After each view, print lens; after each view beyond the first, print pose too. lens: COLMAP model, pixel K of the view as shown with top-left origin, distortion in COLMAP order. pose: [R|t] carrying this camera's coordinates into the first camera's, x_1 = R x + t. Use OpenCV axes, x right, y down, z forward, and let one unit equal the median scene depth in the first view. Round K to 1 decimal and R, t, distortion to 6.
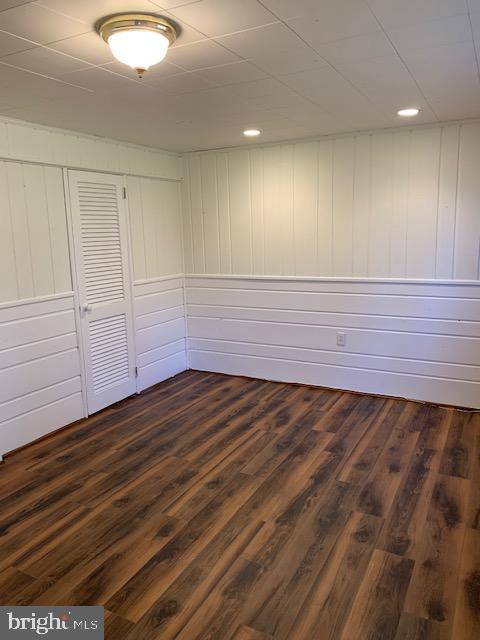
lens RADIAL K [[488.9, 0, 239.8], [0, 488.9, 319.4], [0, 0, 1]] dist [0.035543, -0.004685]
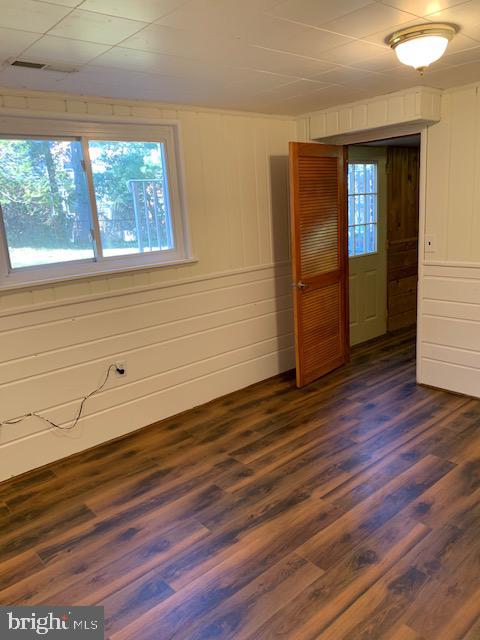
lens RADIAL K [[488.9, 0, 240.0], [0, 488.9, 320.4], [0, 0, 1]] dist [0.035543, -0.004685]
pose [[-0.929510, -0.007102, 0.368727, -0.162711], [0.147227, 0.909544, 0.388657, -0.336510], [-0.338134, 0.415547, -0.844385, 1.703287]]
